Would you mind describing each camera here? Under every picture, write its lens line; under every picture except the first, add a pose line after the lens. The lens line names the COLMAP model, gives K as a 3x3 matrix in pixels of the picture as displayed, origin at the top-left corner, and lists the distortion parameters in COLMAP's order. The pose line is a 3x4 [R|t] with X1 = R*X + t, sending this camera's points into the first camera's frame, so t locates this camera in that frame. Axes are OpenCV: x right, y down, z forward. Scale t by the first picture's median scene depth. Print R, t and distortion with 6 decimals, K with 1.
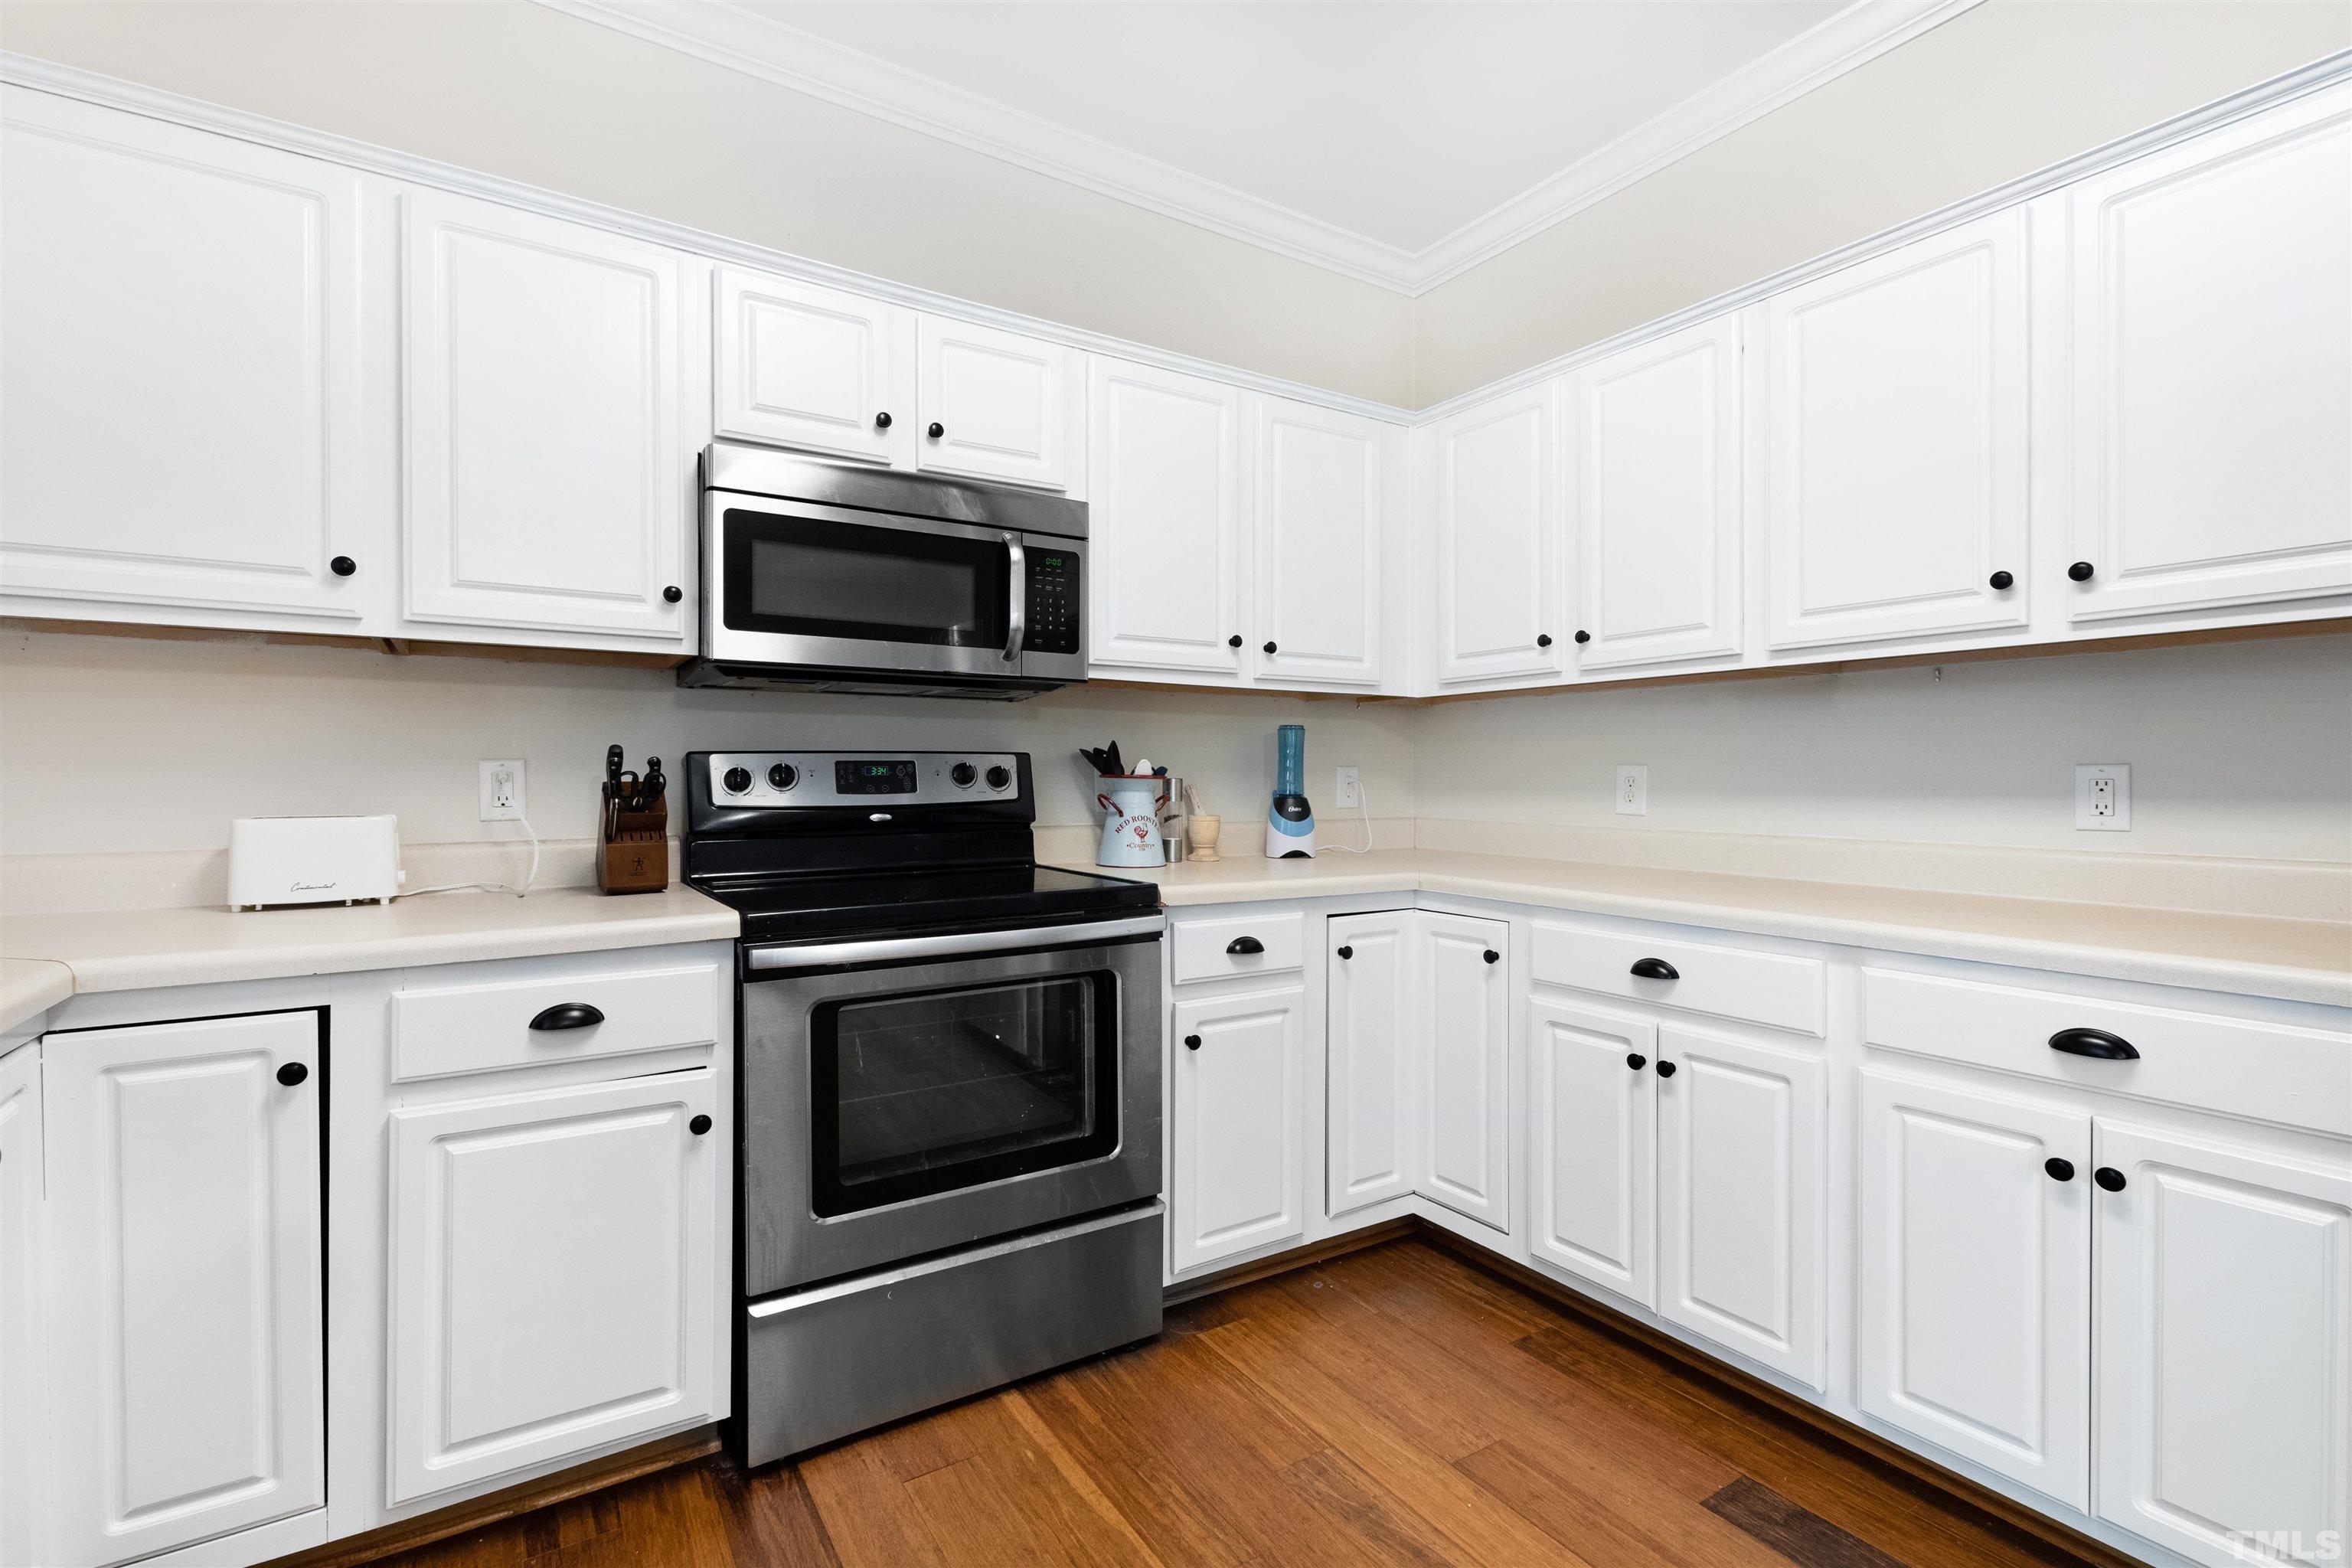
lens RADIAL K [[1030.6, 0, 1177.1], [0, 1030.6, 777.6], [0, 0, 1]] dist [0.007958, -0.004035]
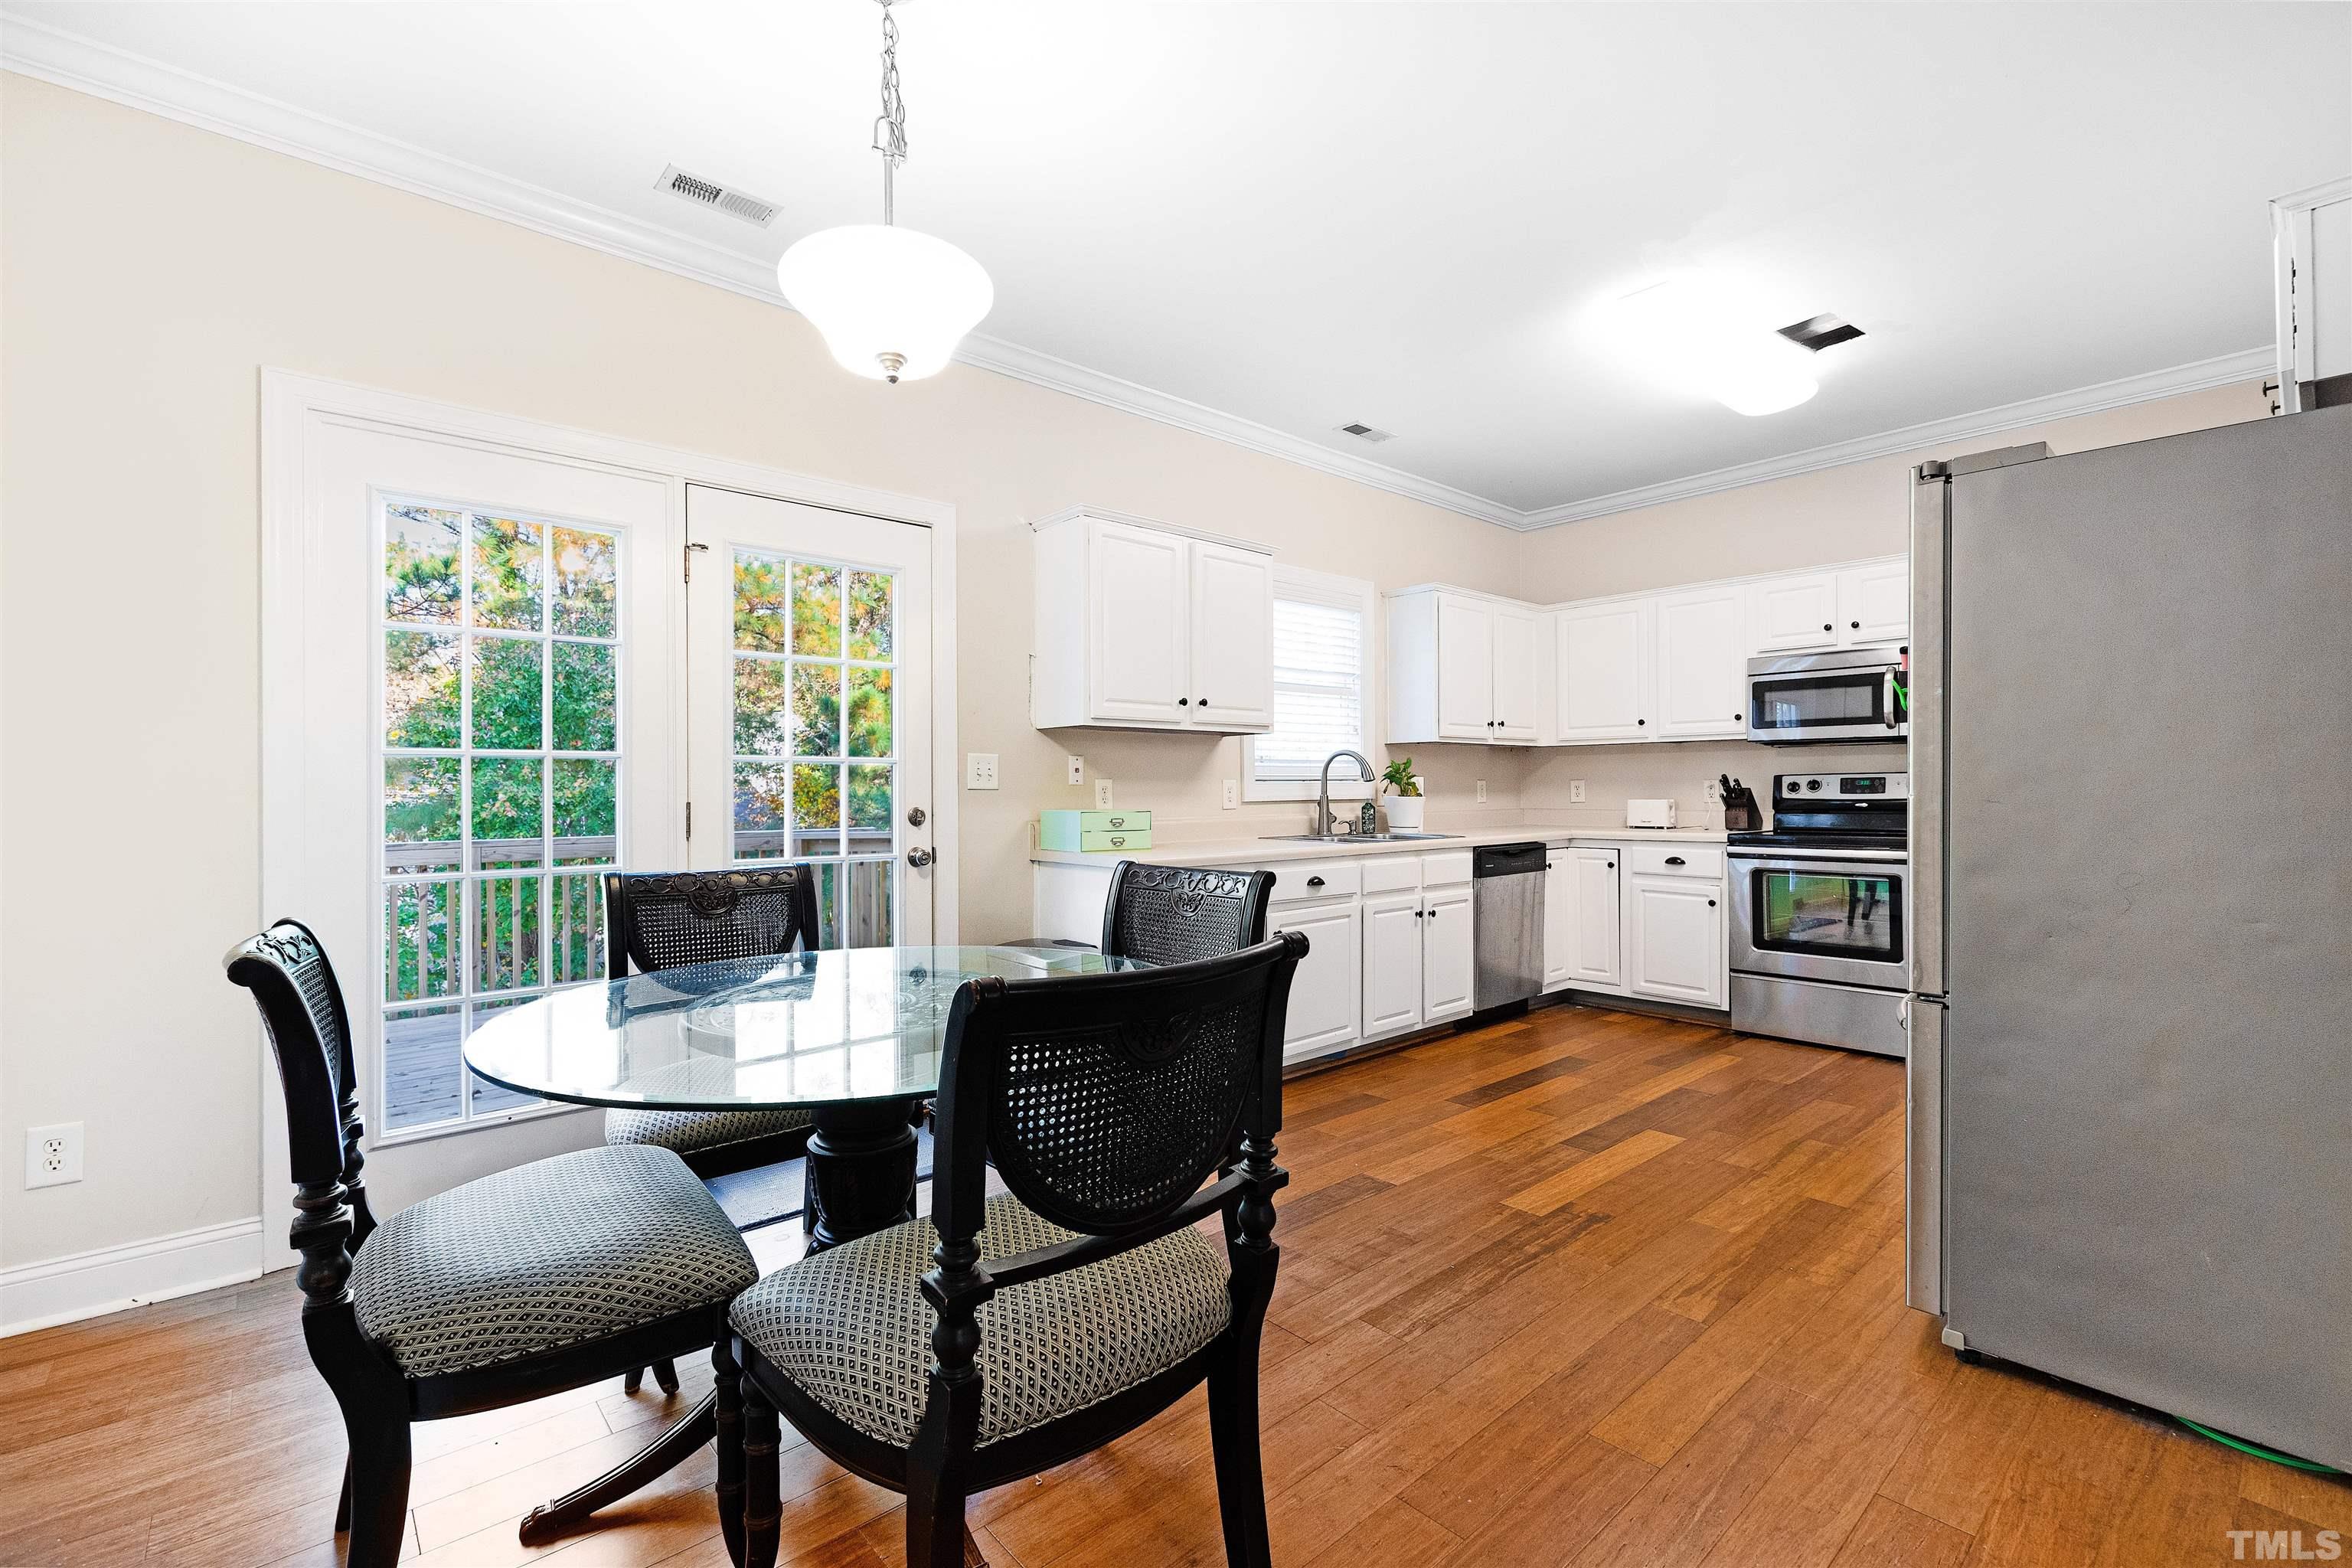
lens RADIAL K [[1030.6, 0, 1166.0], [0, 1030.6, 767.4], [0, 0, 1]] dist [0.007958, -0.004035]
pose [[0.140946, -0.021339, -0.989787, 1.769144], [0.001868, 0.999772, -0.021289, 0.005015], [0.990016, 0.001152, 0.140953, -0.755538]]
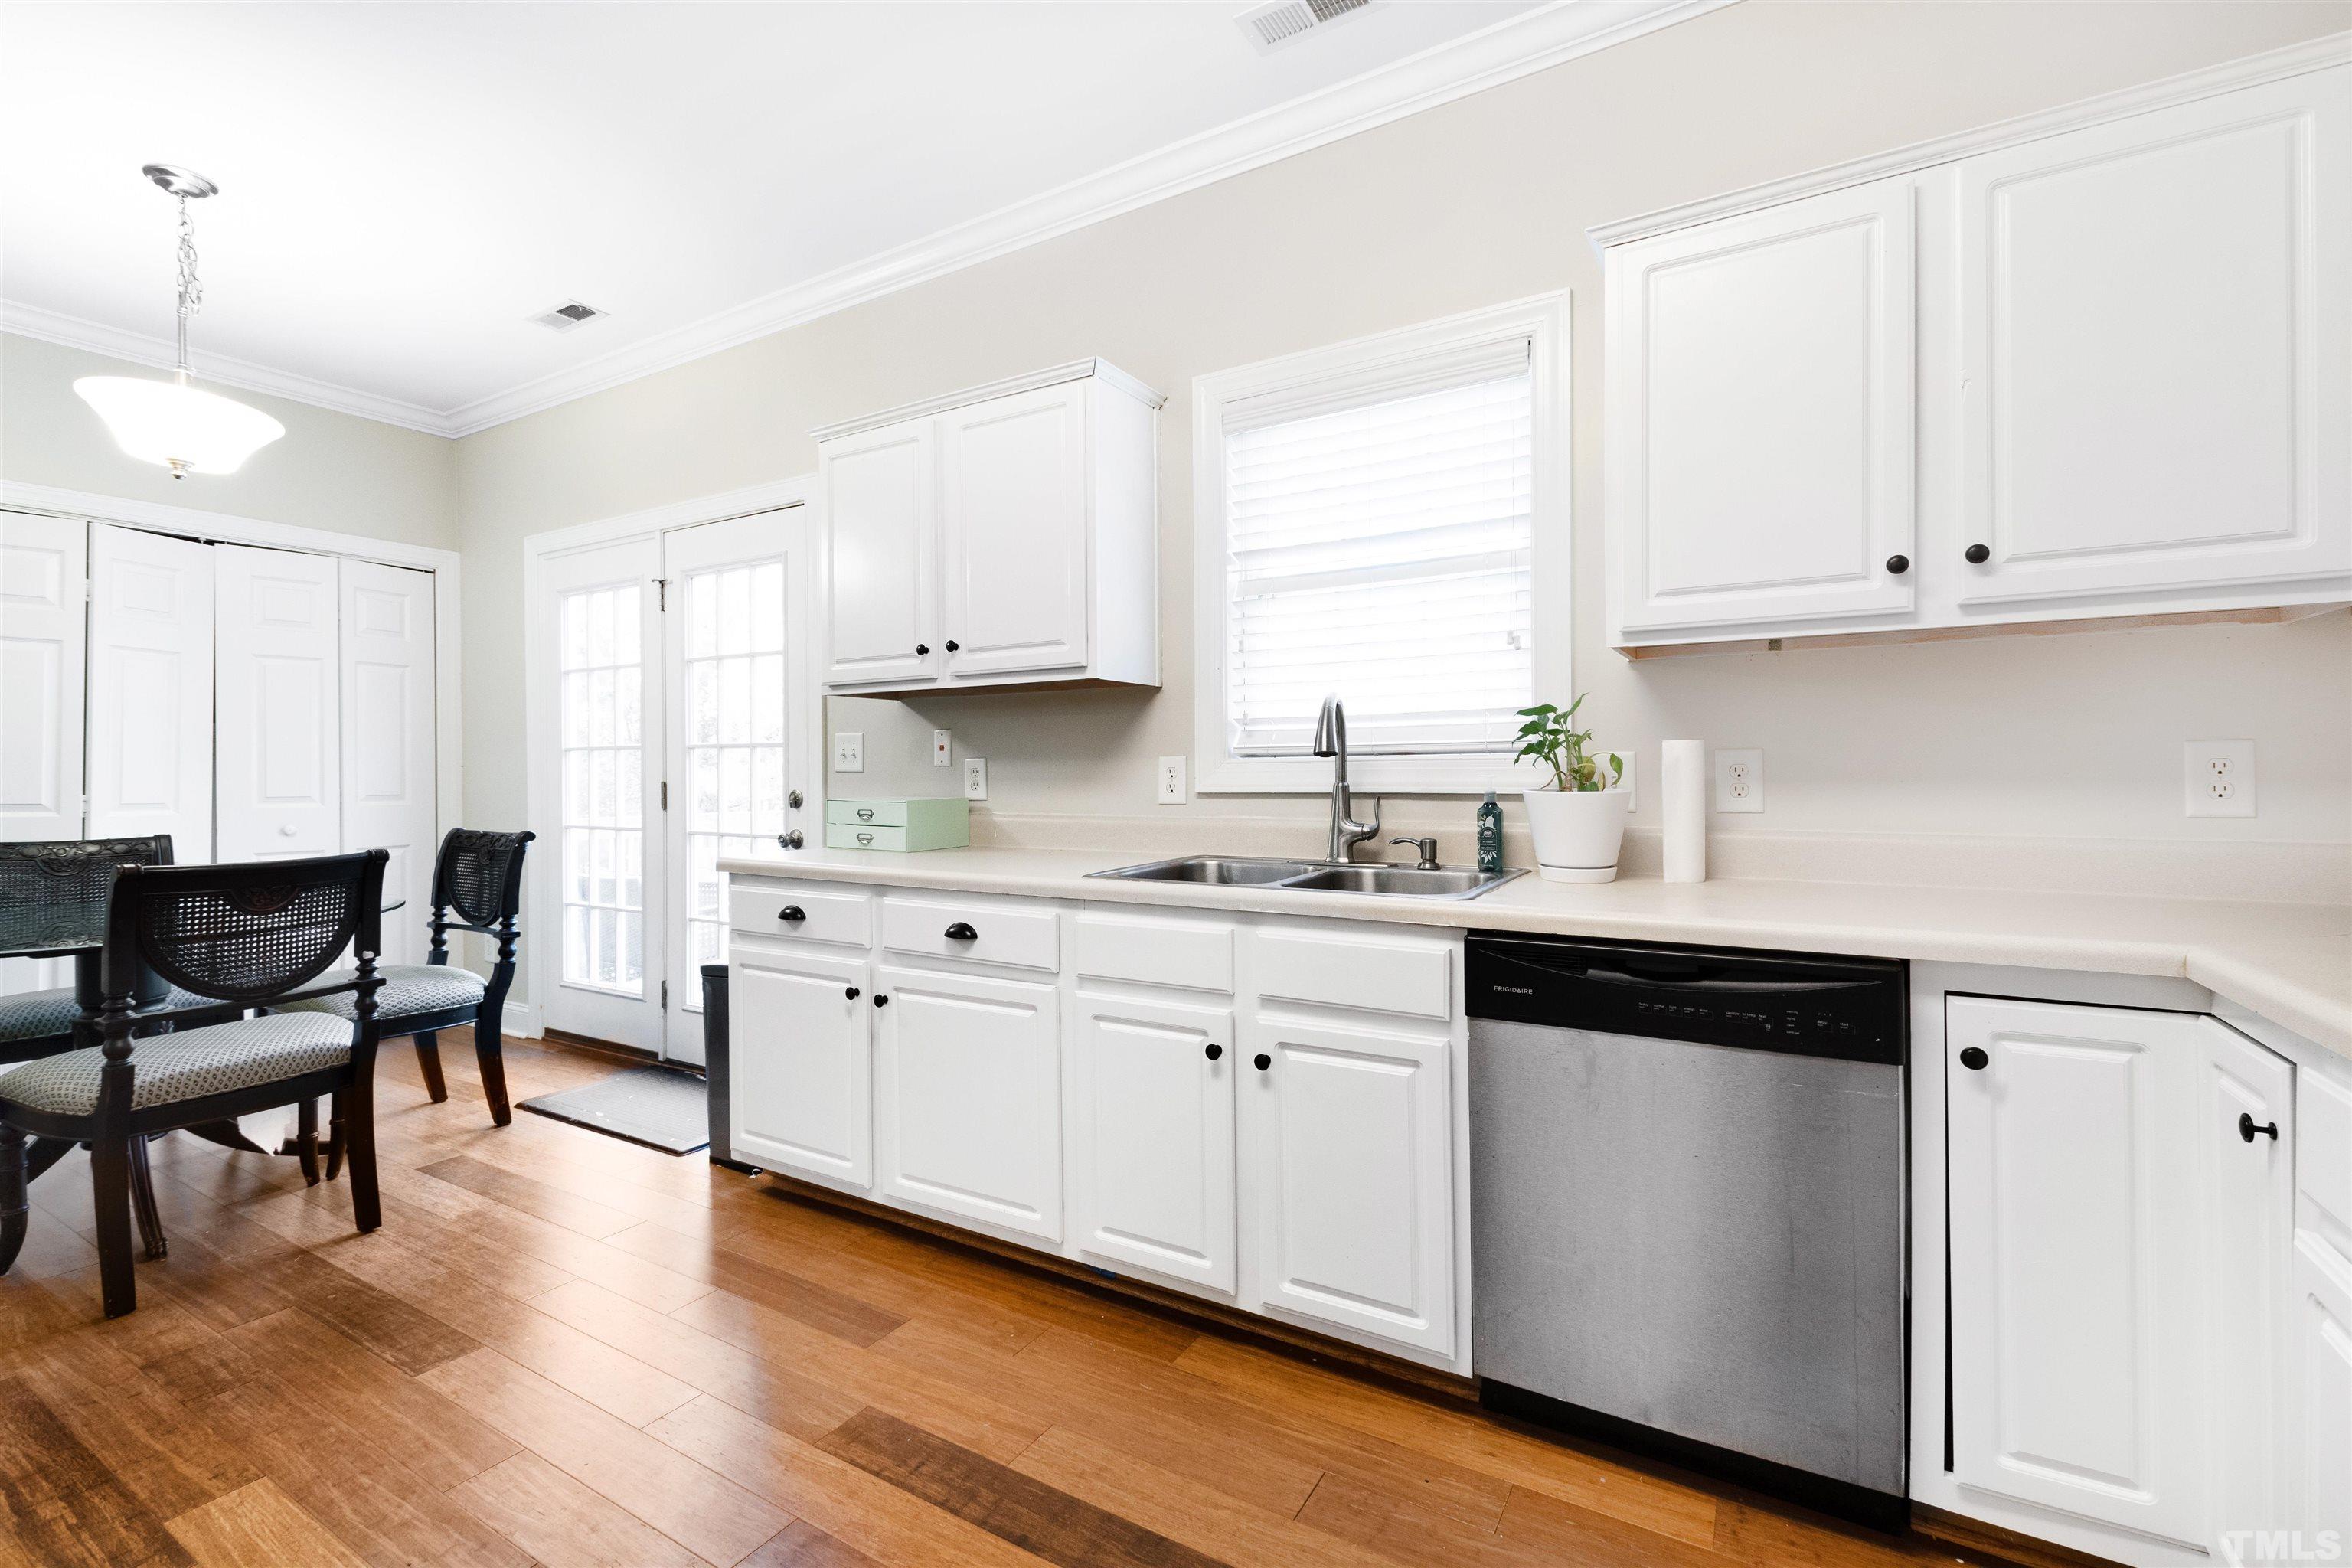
lens RADIAL K [[1030.6, 0, 1161.0], [0, 1030.6, 764.9], [0, 0, 1]] dist [0.007958, -0.004035]
pose [[-0.900640, 0.001175, -0.434565, 0.183809], [0.002813, 0.999991, -0.003128, -0.000404], [0.434557, -0.004039, -0.900635, 0.913137]]
